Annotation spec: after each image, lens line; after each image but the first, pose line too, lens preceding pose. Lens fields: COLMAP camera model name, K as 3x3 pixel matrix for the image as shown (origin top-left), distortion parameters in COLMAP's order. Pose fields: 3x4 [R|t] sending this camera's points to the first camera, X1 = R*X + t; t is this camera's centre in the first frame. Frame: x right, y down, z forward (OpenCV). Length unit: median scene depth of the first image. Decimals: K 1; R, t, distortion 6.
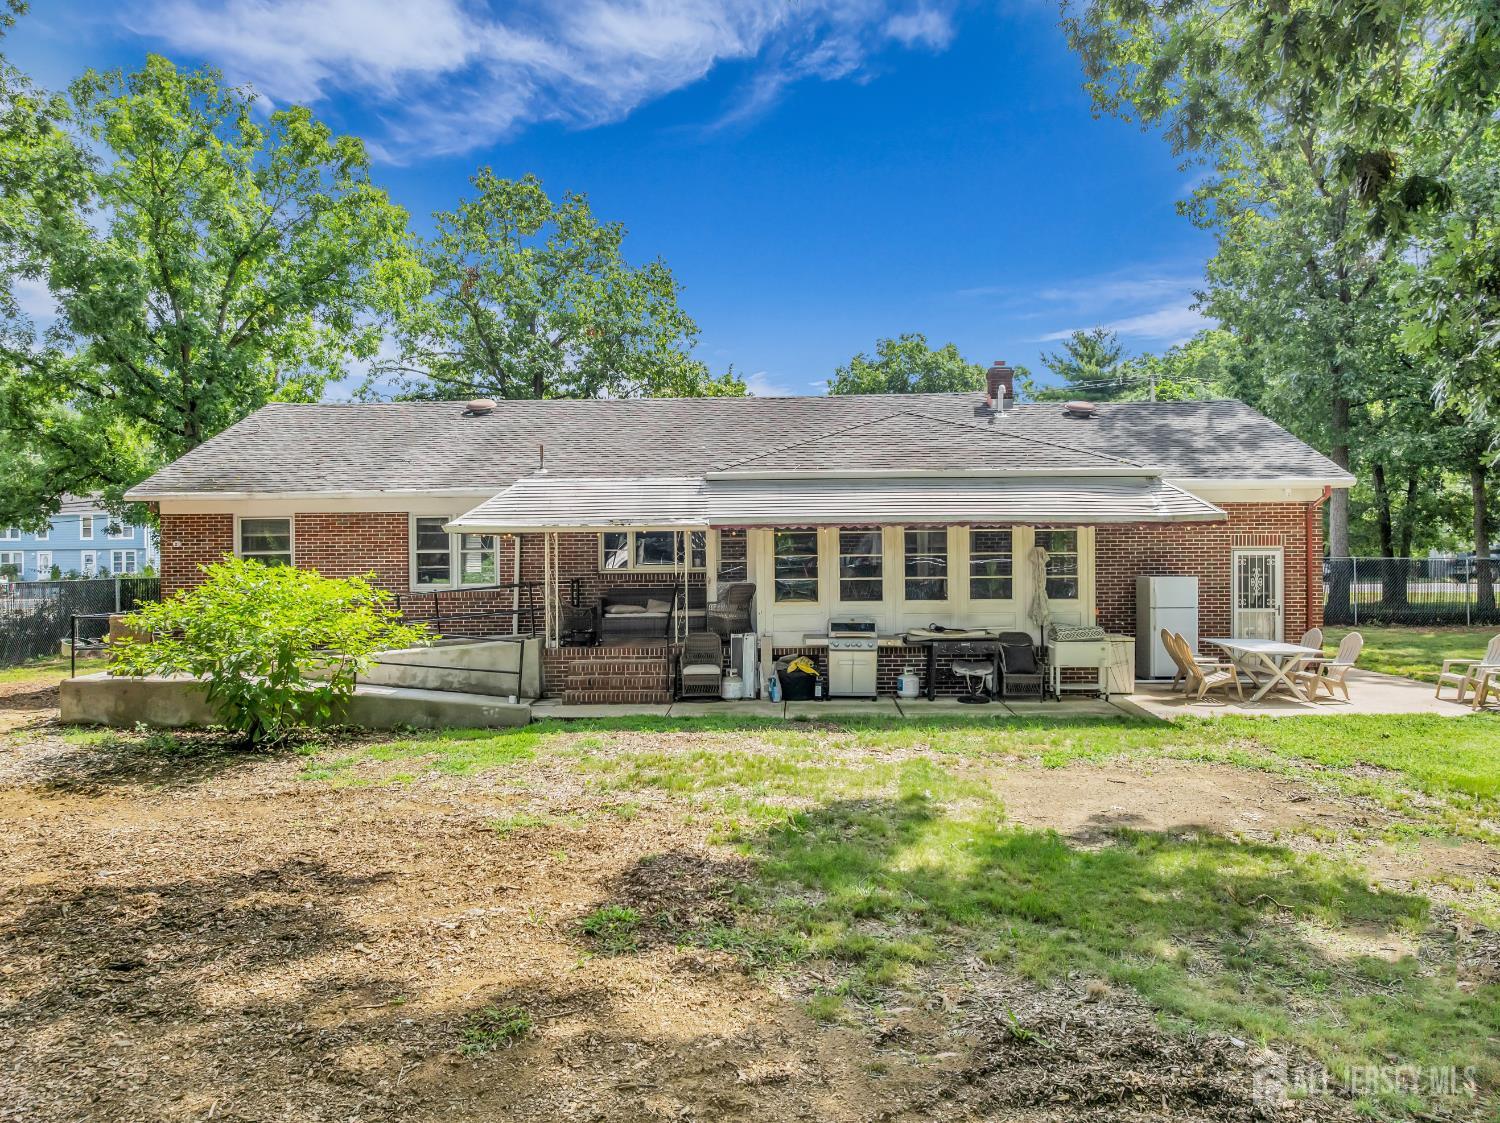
lens RADIAL K [[1058.7, 0, 750.0], [0, 1058.7, 561.5], [0, 0, 1]] dist [-0.034570, -0.000783]
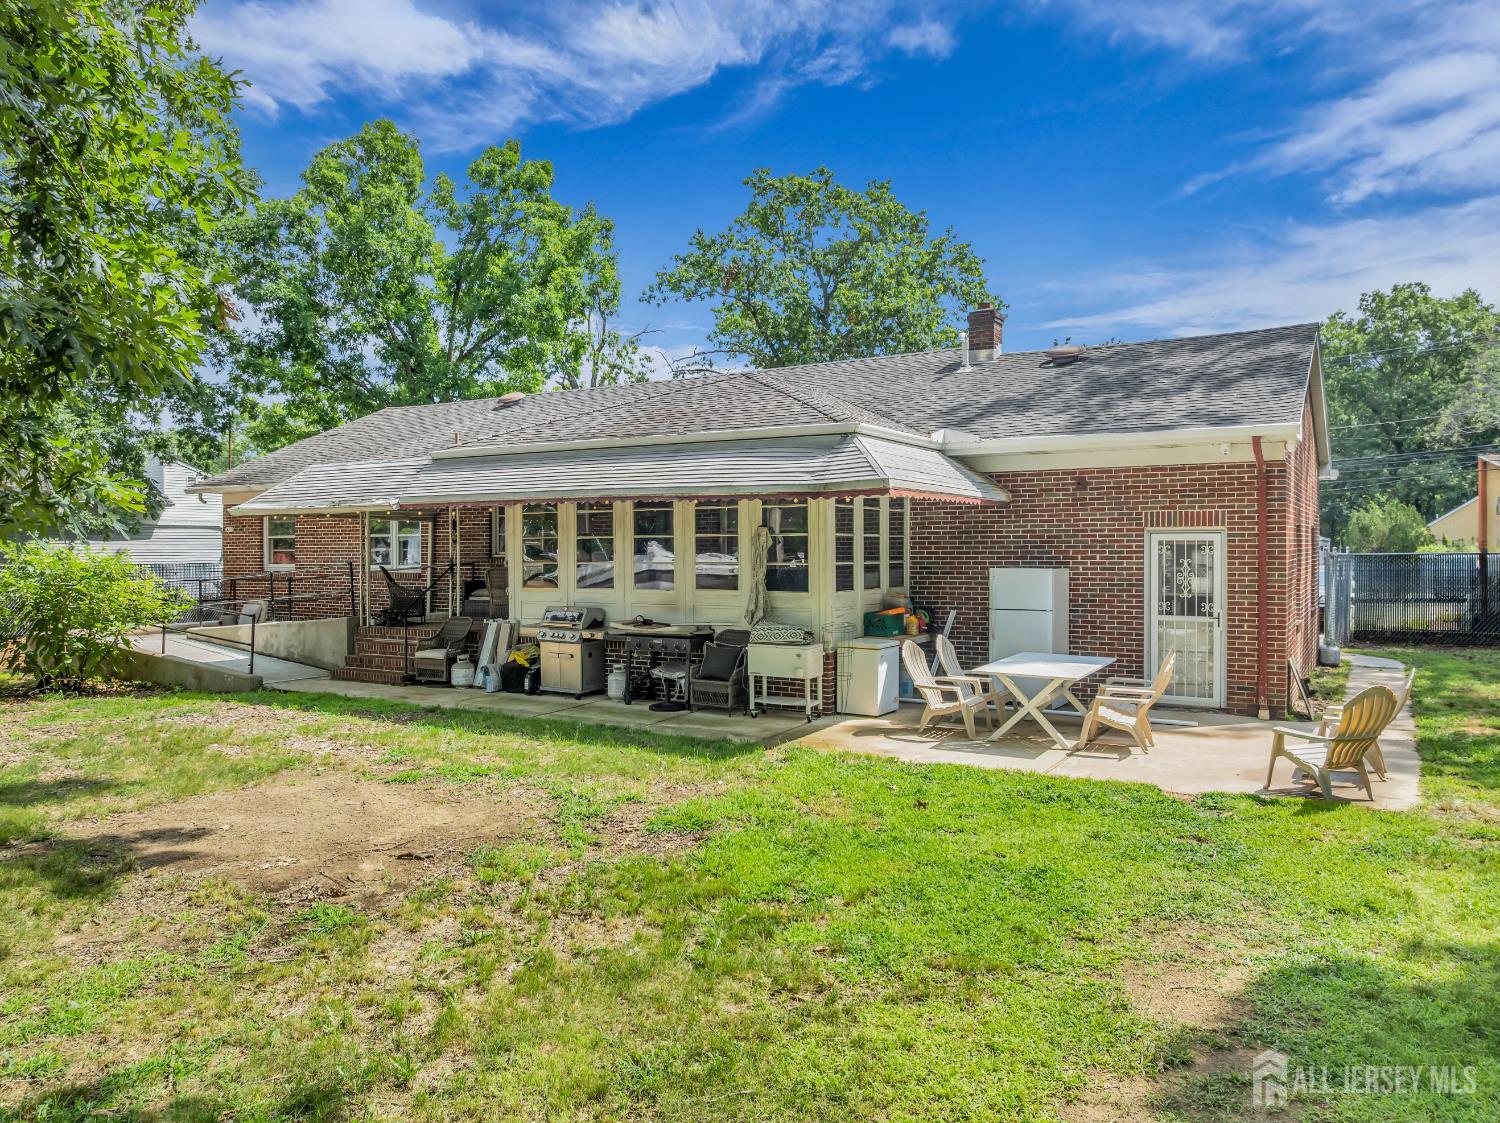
lens RADIAL K [[1046.5, 0, 750.0], [0, 1046.5, 561.5], [0, 0, 1]] dist [-0.003760, -0.000953]
pose [[0.877857, 0.011624, -0.478782, 0.664505], [-0.009568, 0.999932, 0.006733, 0.007443], [0.478828, -0.001329, 0.877908, 0.287918]]
